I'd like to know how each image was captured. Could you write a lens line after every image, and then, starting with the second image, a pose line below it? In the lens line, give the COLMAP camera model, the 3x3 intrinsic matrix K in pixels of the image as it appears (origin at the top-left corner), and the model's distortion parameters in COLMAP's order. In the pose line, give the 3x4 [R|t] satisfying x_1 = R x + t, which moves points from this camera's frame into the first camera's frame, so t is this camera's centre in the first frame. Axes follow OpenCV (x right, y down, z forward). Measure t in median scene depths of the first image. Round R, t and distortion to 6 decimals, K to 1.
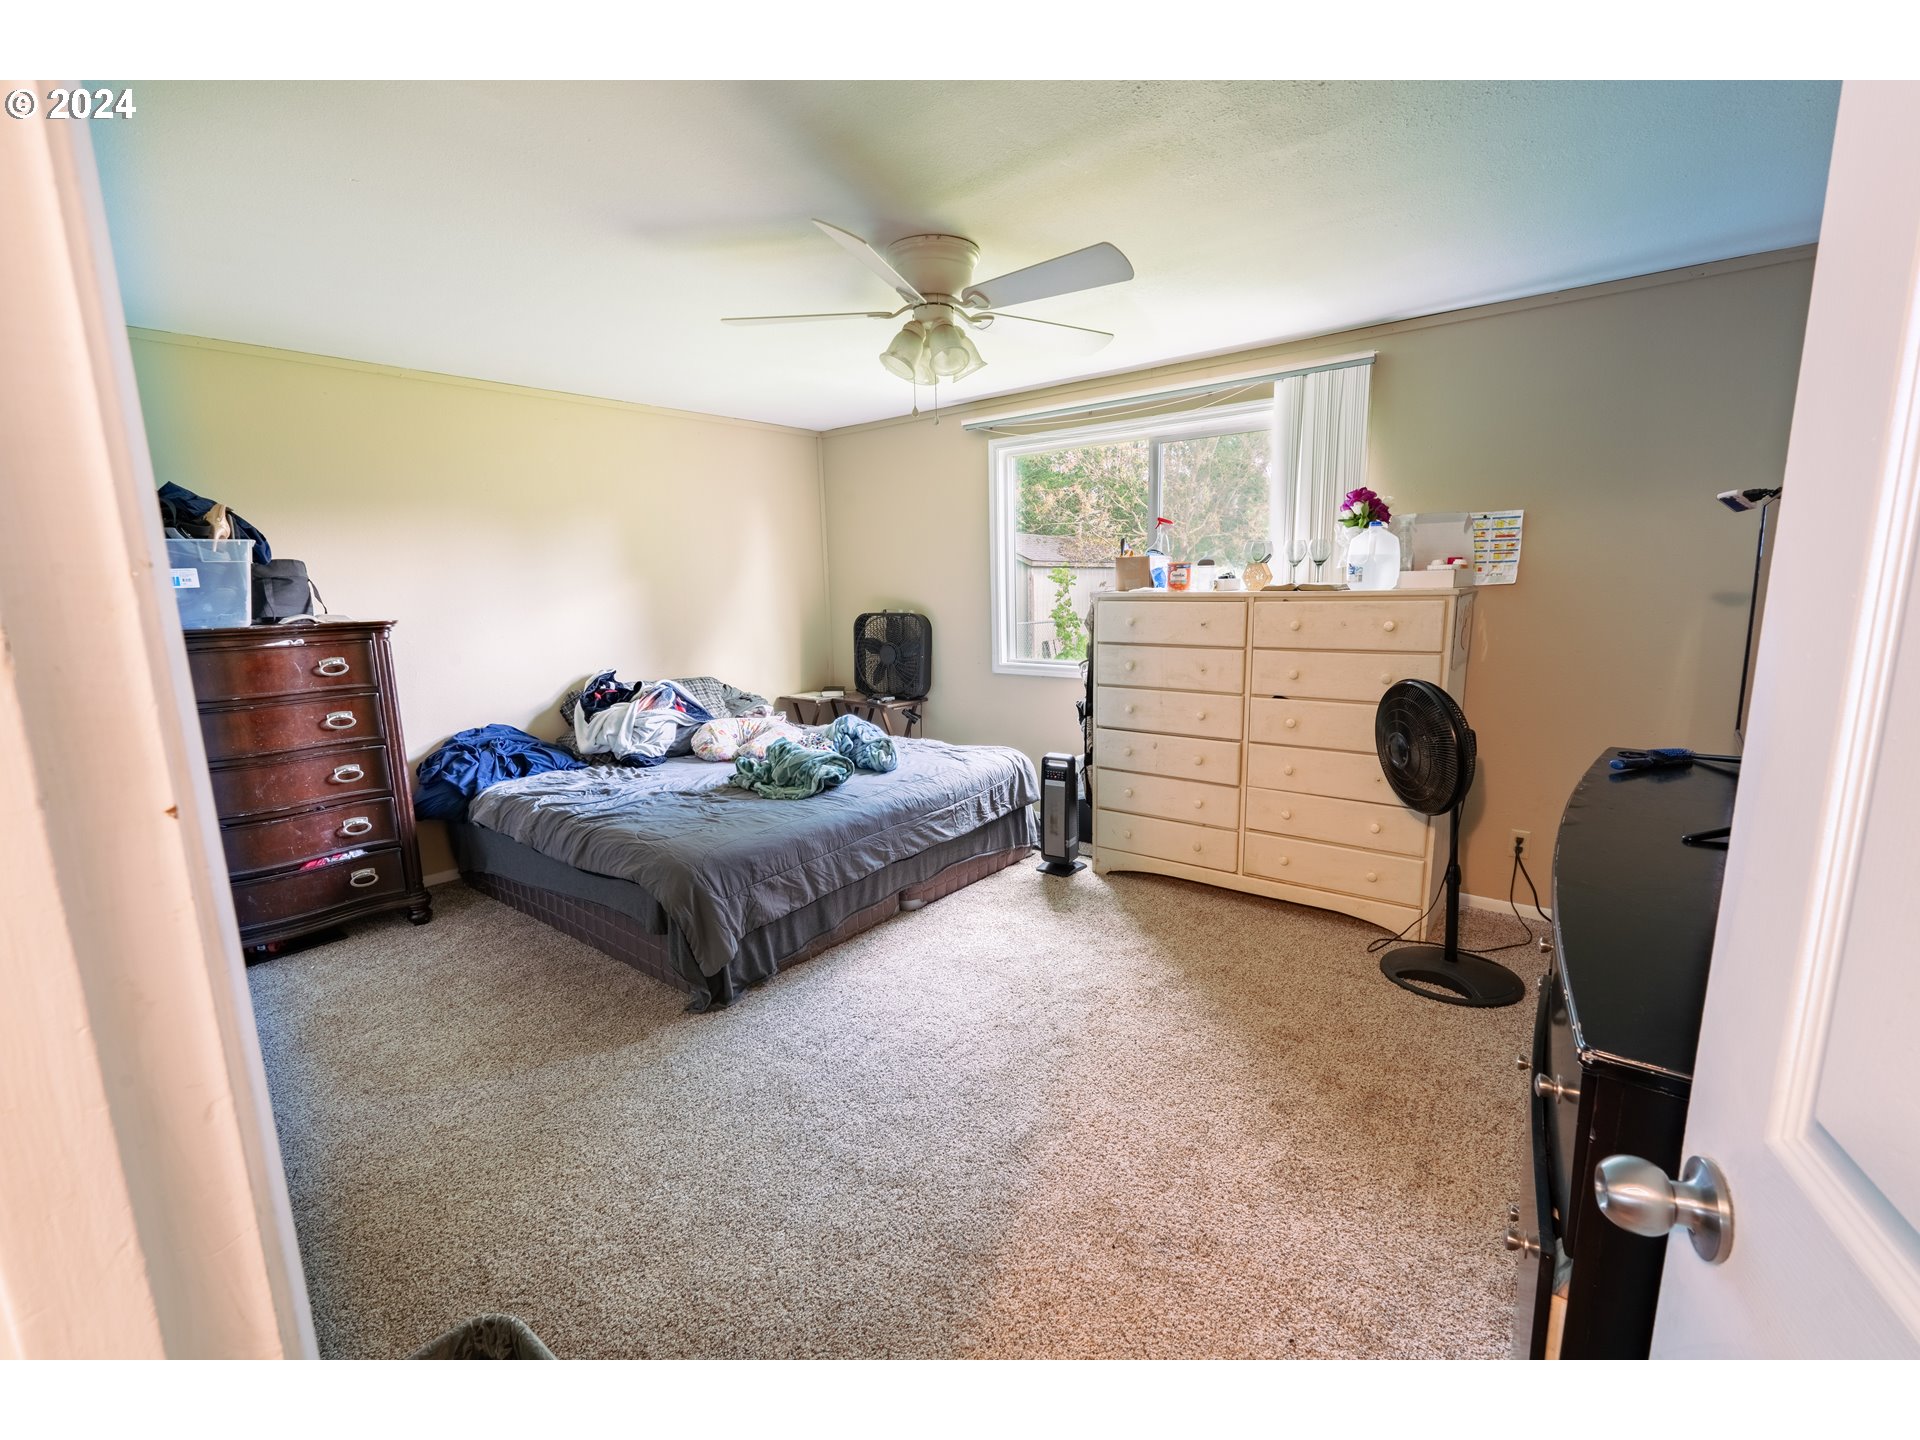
lens RADIAL K [[844.7, 0, 956.2], [0, 844.7, 730.8], [0, 0, 1]] dist [-0.005801, 0.001011]
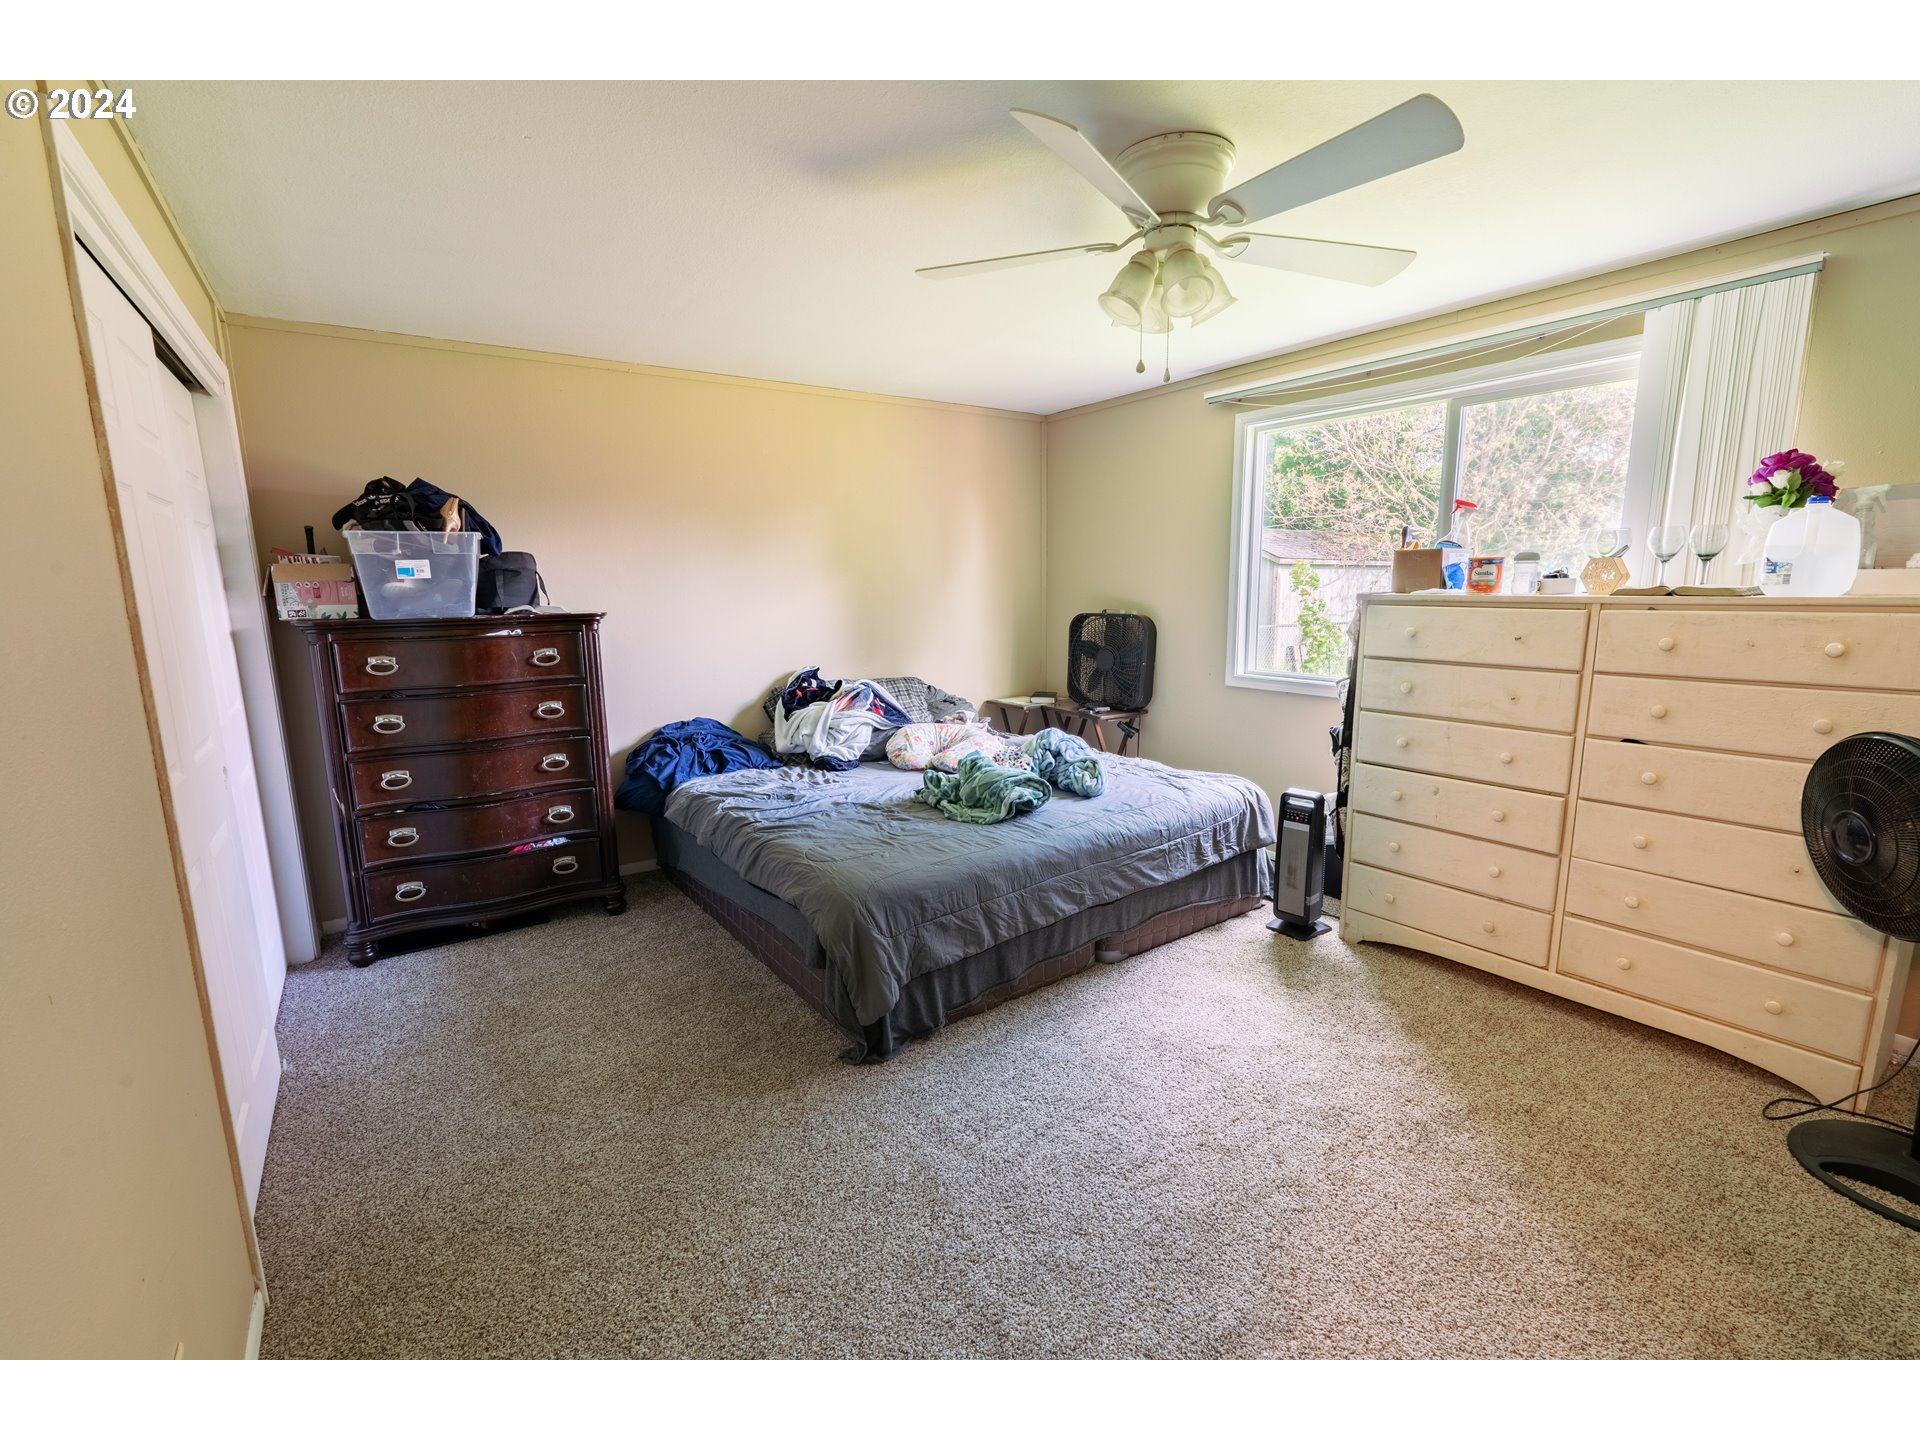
lens RADIAL K [[844.7, 0, 956.2], [0, 844.7, 730.8], [0, 0, 1]] dist [-0.005801, 0.001011]
pose [[0.963524, 0.055430, -0.261818, 0.009381], [-0.054621, 0.998453, 0.010371, -0.023999], [0.261988, 0.004308, 0.965061, 0.141413]]
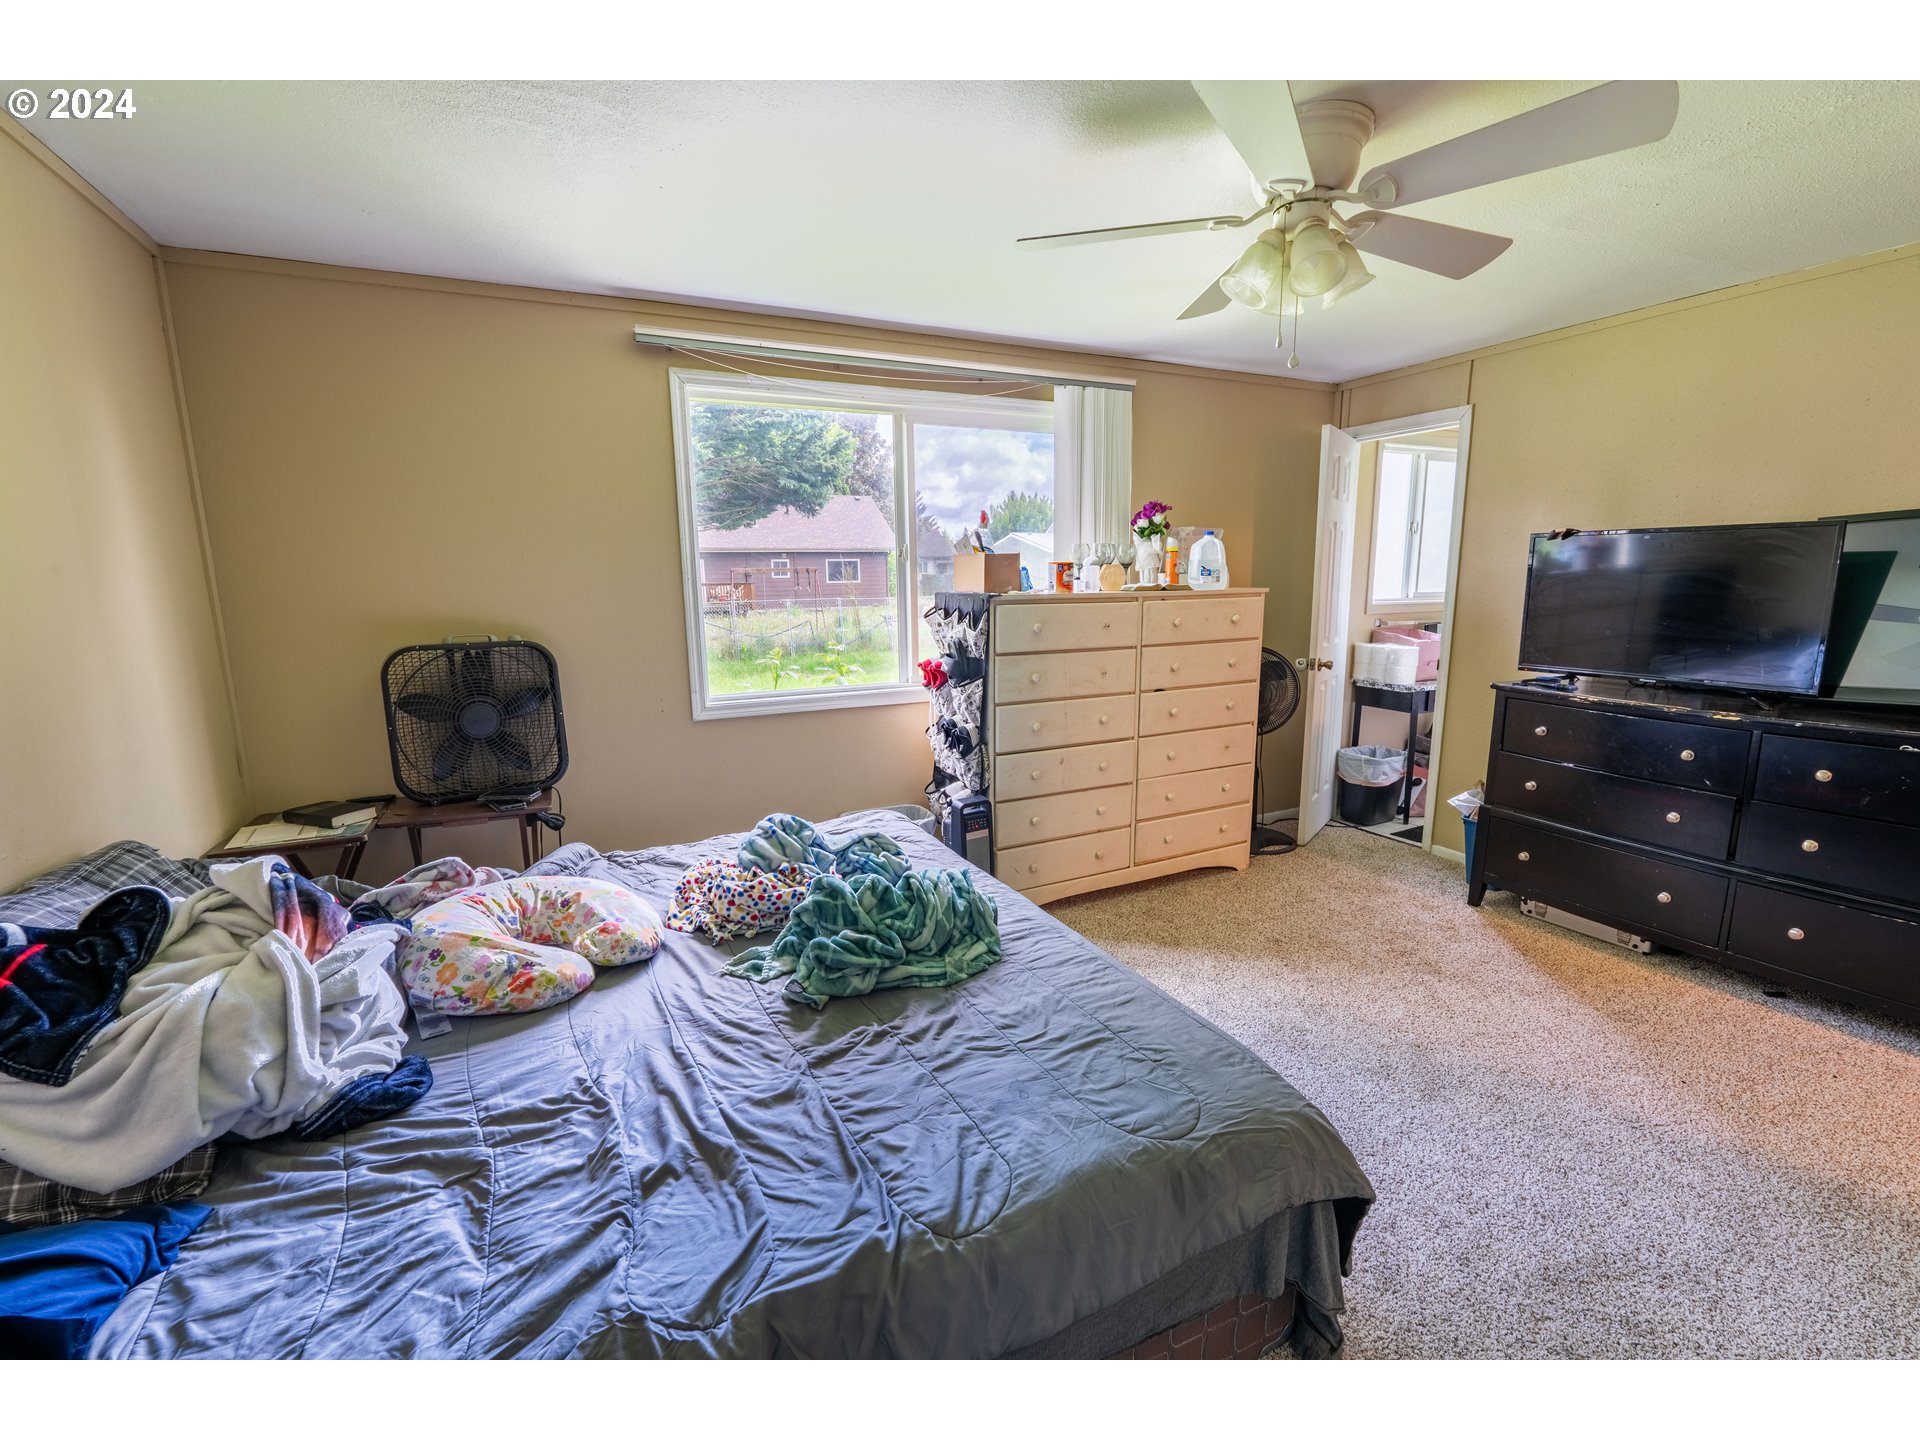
lens RADIAL K [[844.7, 0, 956.2], [0, 844.7, 730.8], [0, 0, 1]] dist [-0.005801, 0.001011]
pose [[0.414457, -0.150352, 0.897563, -0.682103], [0.165506, 0.982264, 0.088116, -0.124204], [-0.894893, 0.112032, 0.431991, 0.761605]]
